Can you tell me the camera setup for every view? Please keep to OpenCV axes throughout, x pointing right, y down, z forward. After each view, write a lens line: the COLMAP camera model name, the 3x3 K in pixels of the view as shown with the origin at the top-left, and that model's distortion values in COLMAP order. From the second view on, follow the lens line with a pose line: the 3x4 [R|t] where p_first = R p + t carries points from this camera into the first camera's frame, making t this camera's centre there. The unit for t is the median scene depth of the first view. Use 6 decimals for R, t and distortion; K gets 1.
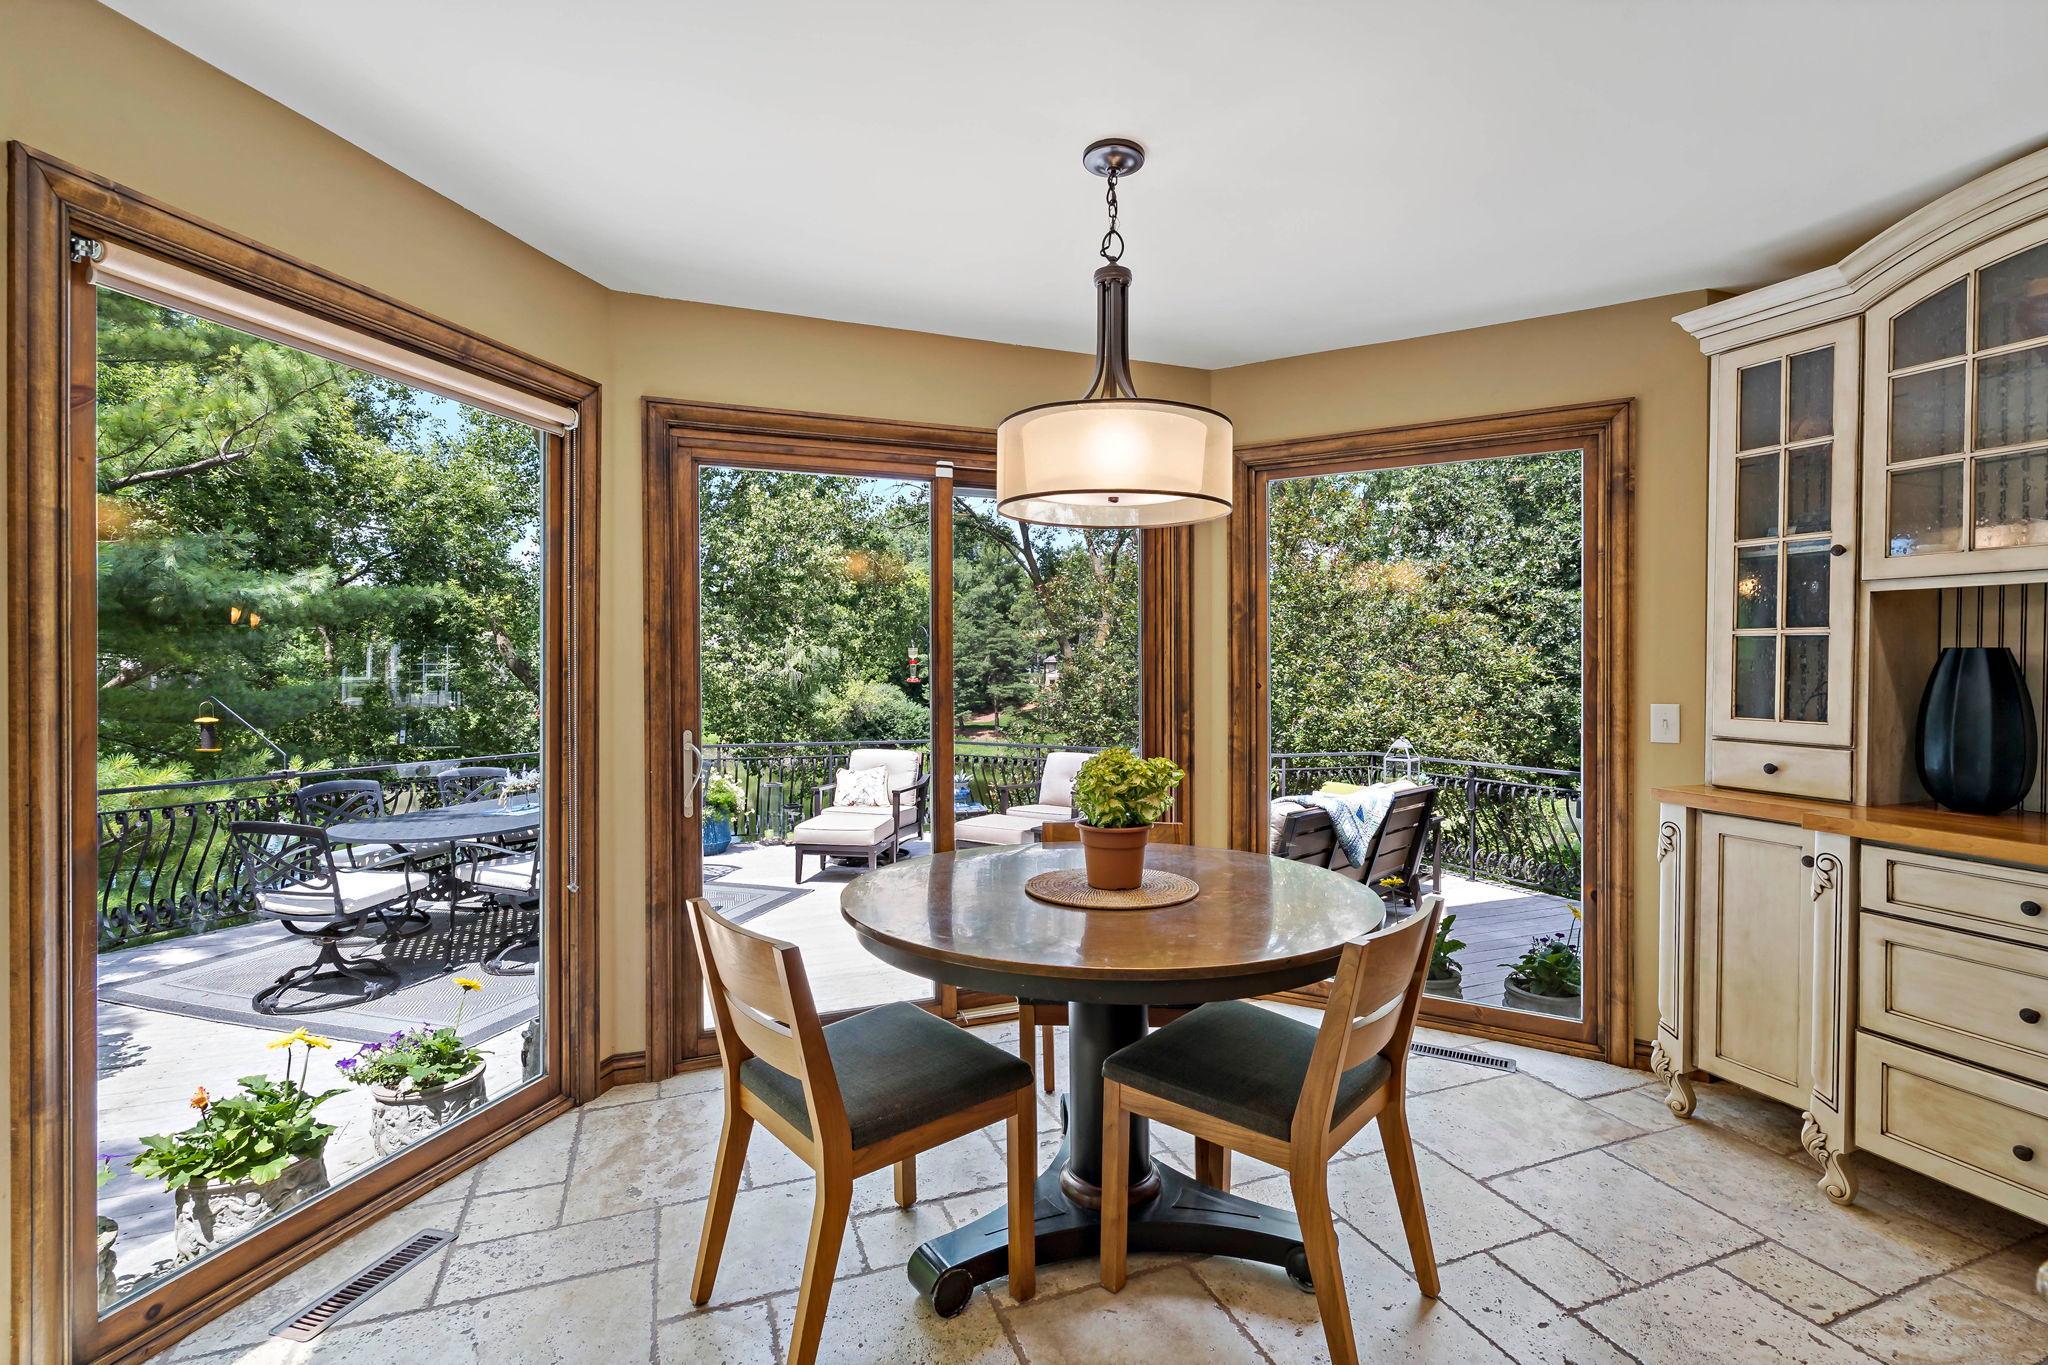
lens RADIAL K [[948.5, 0, 1025.5], [0, 948.5, 680.5], [0, 0, 1]] dist [0.014304, 0.000234]
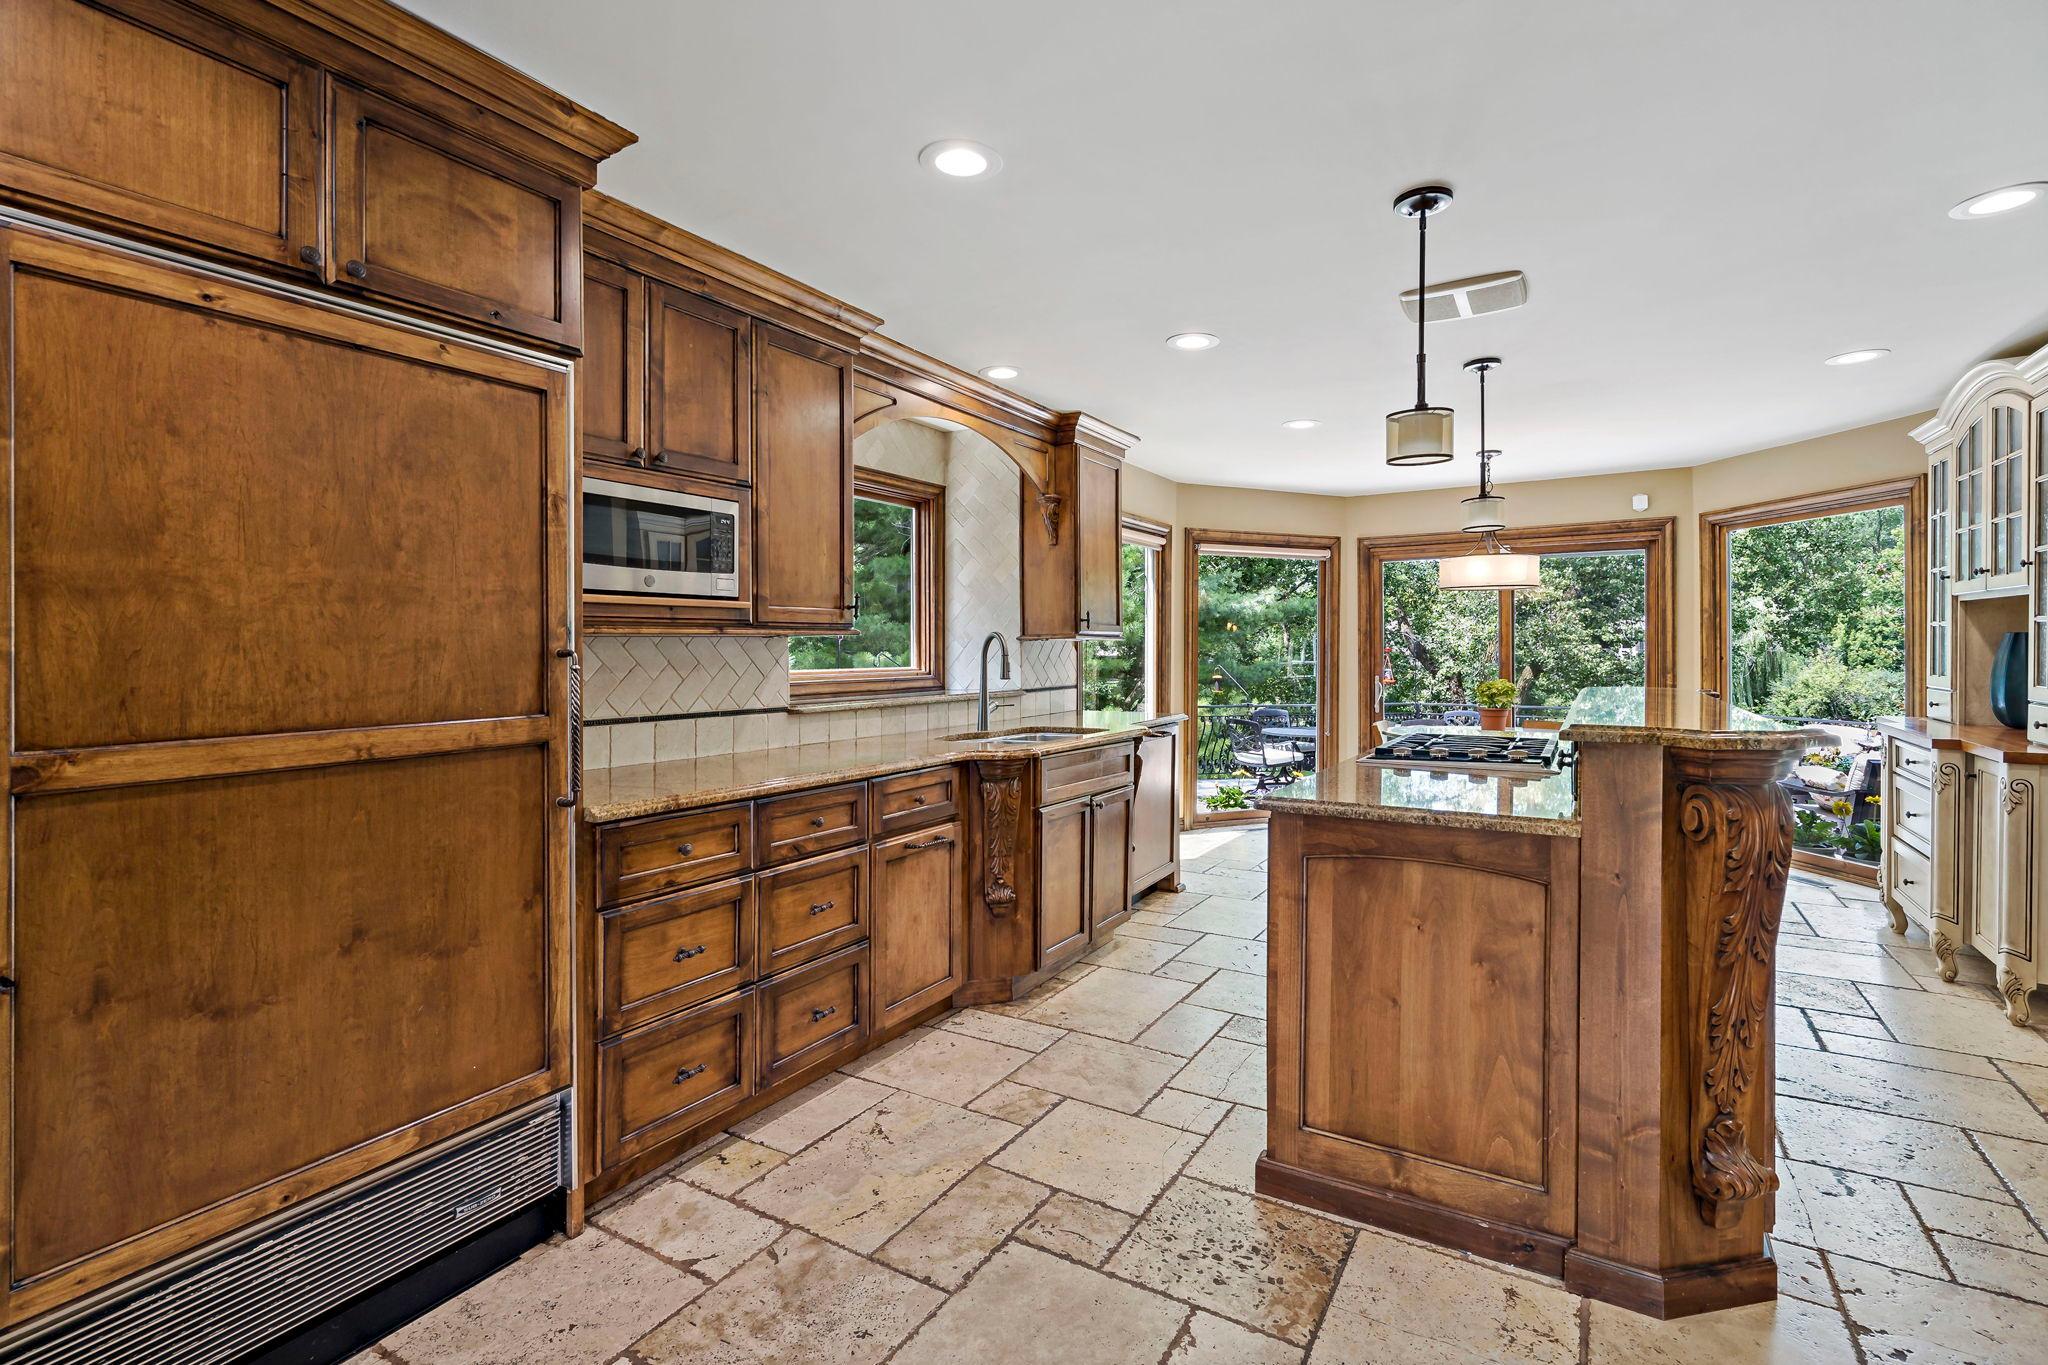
lens RADIAL K [[948.5, 0, 1019.3], [0, 948.5, 665.4], [0, 0, 1]] dist [0.014304, 0.000234]
pose [[0.614080, 0.008559, -0.789198, 0.262289], [-0.007389, 0.999960, 0.005095, 0.005946], [0.789209, 0.002703, 0.614118, -0.312655]]
